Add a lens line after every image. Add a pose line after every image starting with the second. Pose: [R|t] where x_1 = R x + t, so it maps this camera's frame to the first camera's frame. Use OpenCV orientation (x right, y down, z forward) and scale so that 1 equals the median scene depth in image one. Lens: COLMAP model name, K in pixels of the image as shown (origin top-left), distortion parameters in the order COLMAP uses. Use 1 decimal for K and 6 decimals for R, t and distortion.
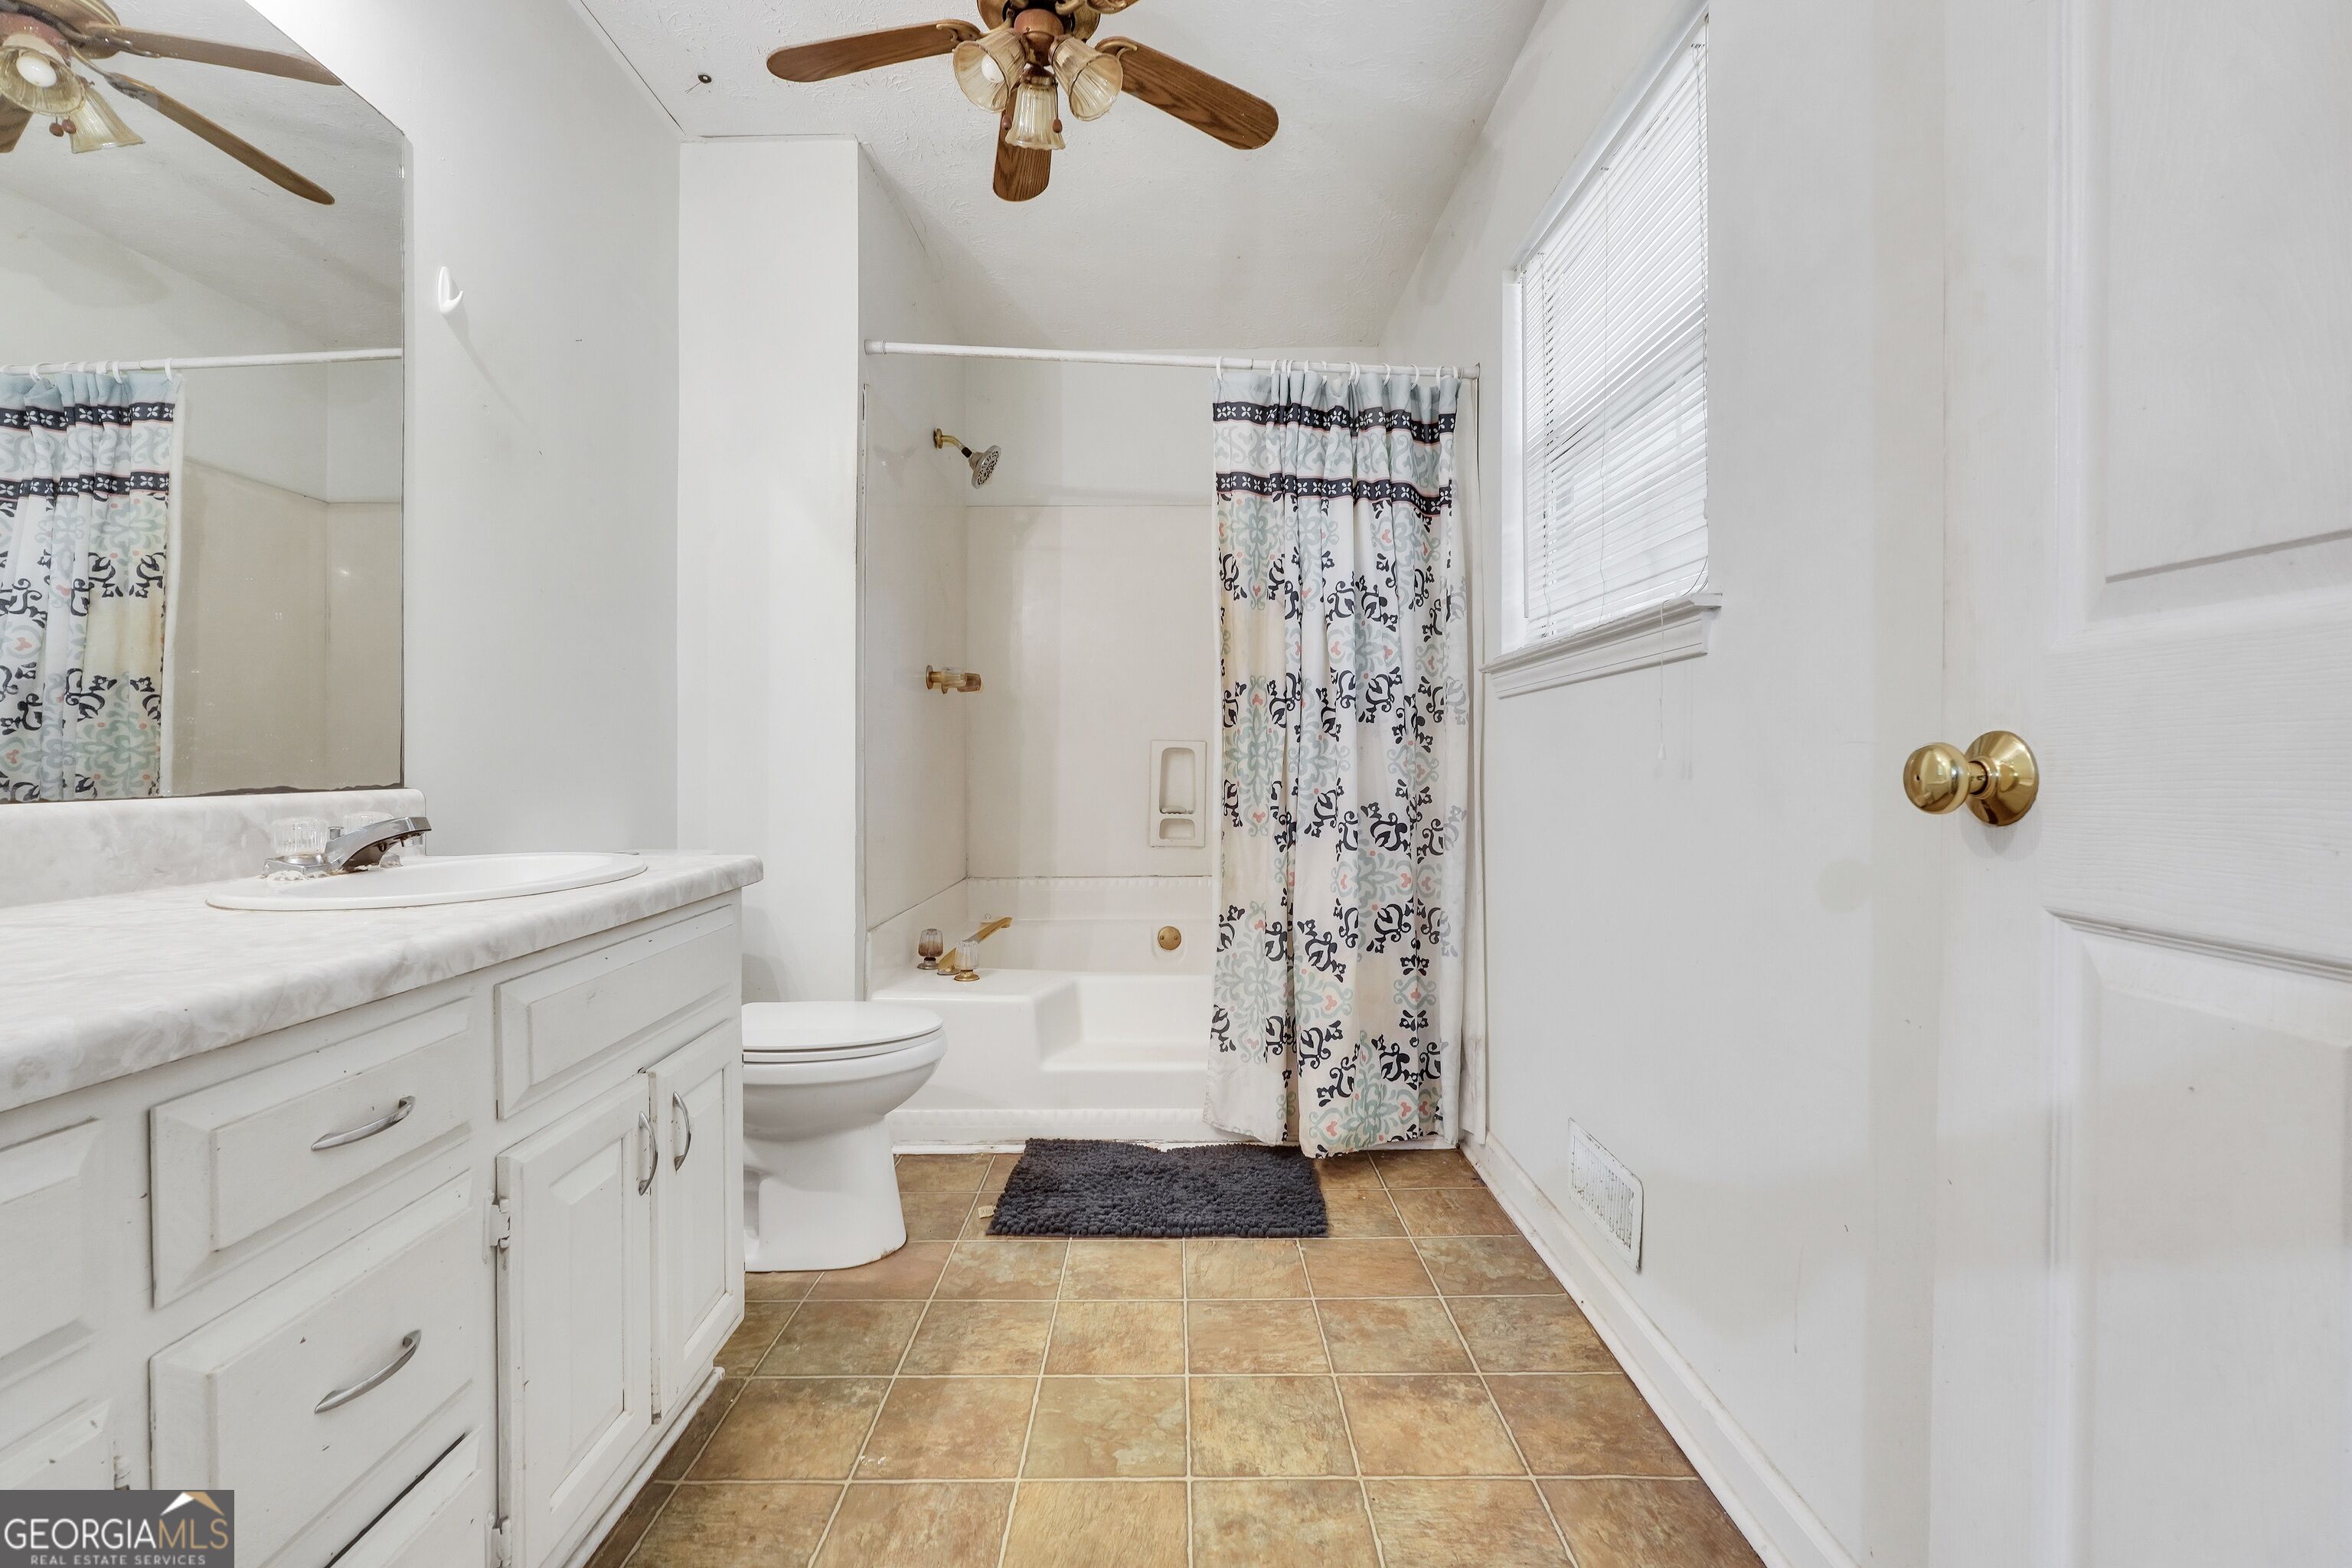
lens RADIAL K [[991.4, 0, 1151.3], [0, 991.4, 765.5], [0, 0, 1]] dist [-0.023725, 0.006938]
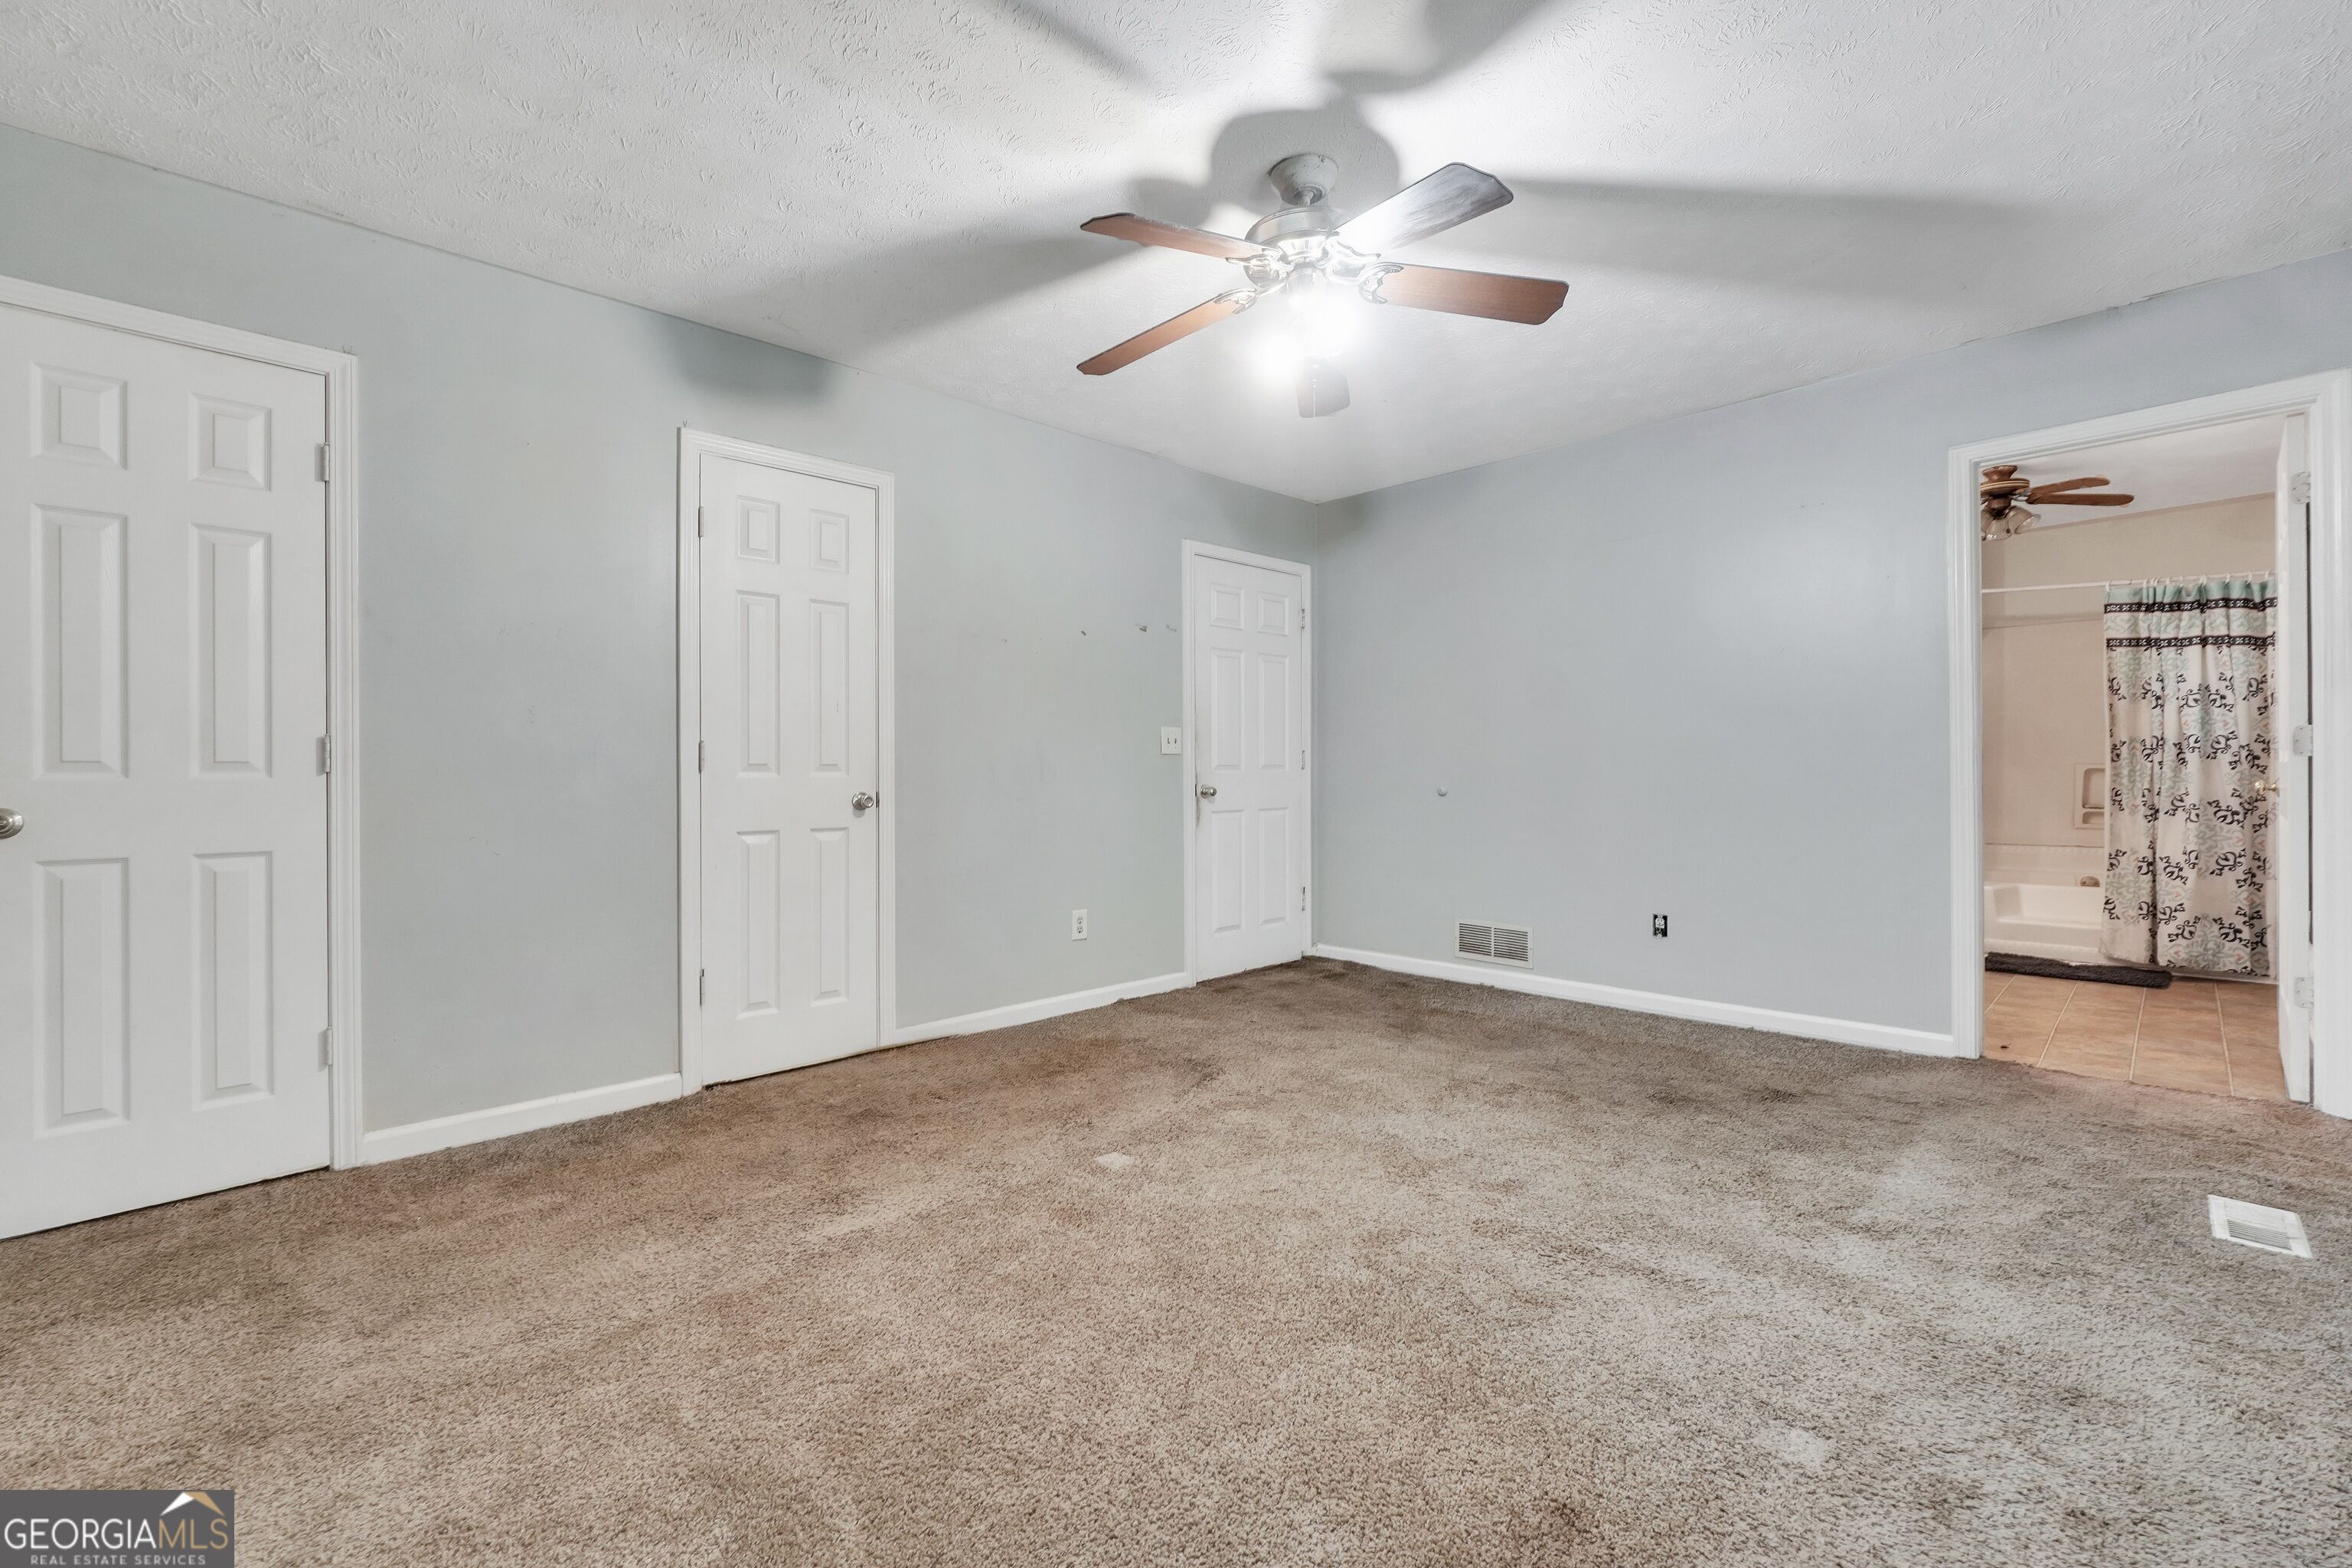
lens RADIAL K [[991.4, 0, 1151.3], [0, 991.4, 765.5], [0, 0, 1]] dist [-0.023725, 0.006938]
pose [[0.699024, -0.003663, -0.715089, 0.128803], [-0.001956, 0.999973, -0.007034, -0.013411], [0.715096, 0.006316, 0.698998, -1.868168]]
